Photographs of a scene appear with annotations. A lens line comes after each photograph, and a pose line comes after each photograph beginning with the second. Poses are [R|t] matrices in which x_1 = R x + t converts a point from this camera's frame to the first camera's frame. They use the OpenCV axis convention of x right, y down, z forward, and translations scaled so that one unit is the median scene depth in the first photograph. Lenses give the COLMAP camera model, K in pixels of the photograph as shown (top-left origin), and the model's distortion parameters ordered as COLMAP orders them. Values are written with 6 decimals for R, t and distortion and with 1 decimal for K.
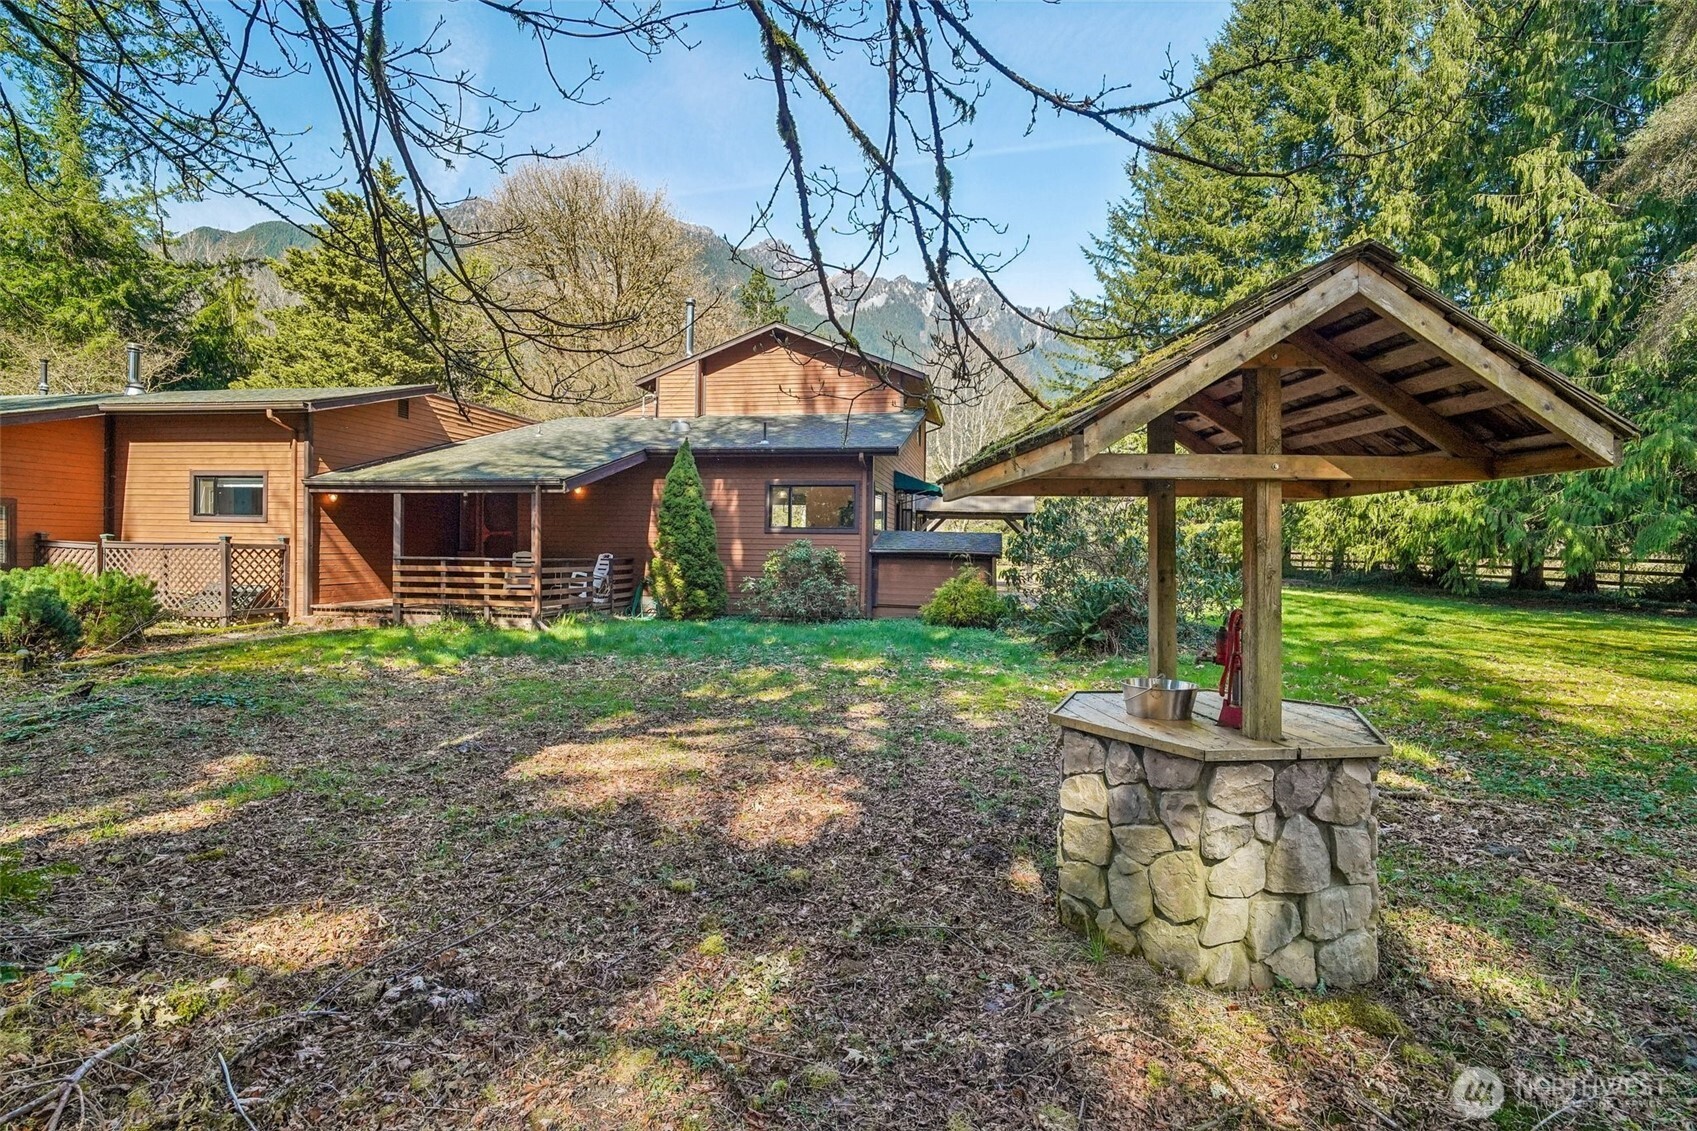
lens RADIAL K [[798.6, 0, 845.1], [0, 798.6, 571.1], [0, 0, 1]] dist [-0.004345, 0.002068]
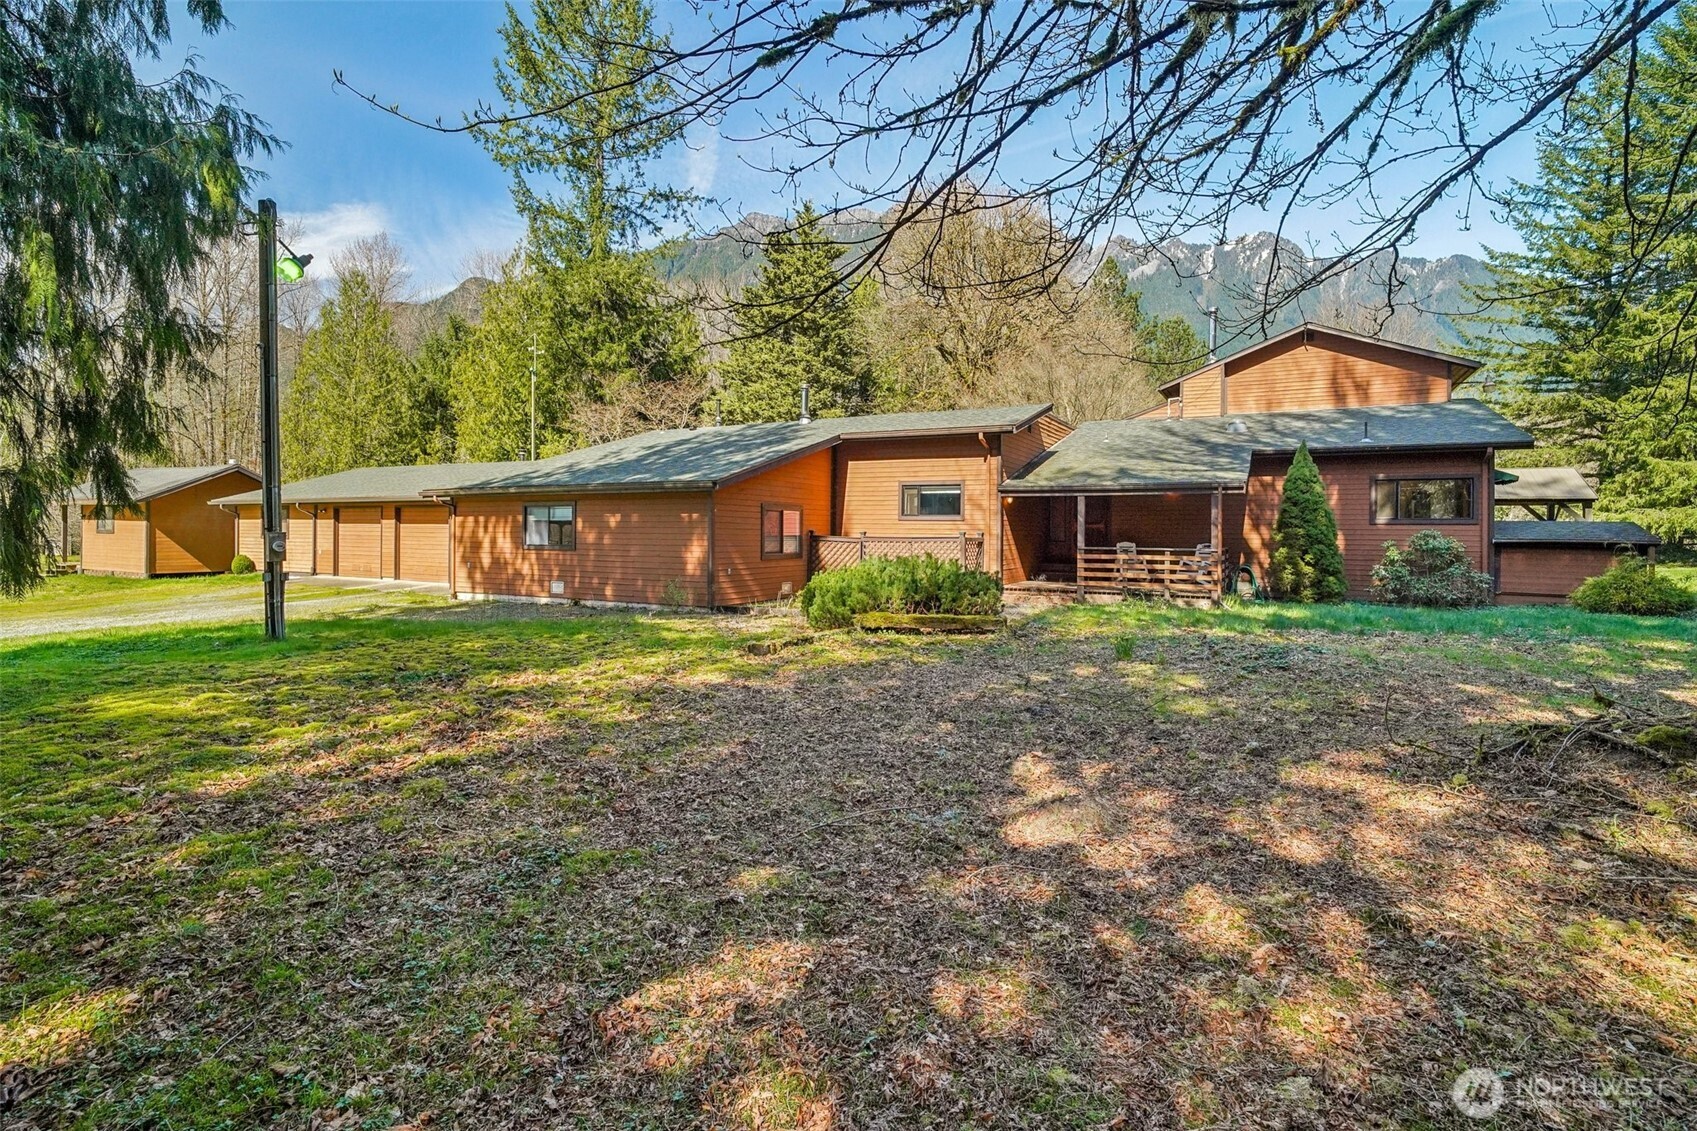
lens RADIAL K [[798.6, 0, 848.5], [0, 798.6, 554.9], [0, 0, 1]] dist [-0.004345, 0.002068]
pose [[0.953327, 0.001687, -0.301936, -0.455931], [-0.001945, 0.999998, -0.000556, -0.004409], [0.301934, 0.001117, 0.953328, -0.248400]]
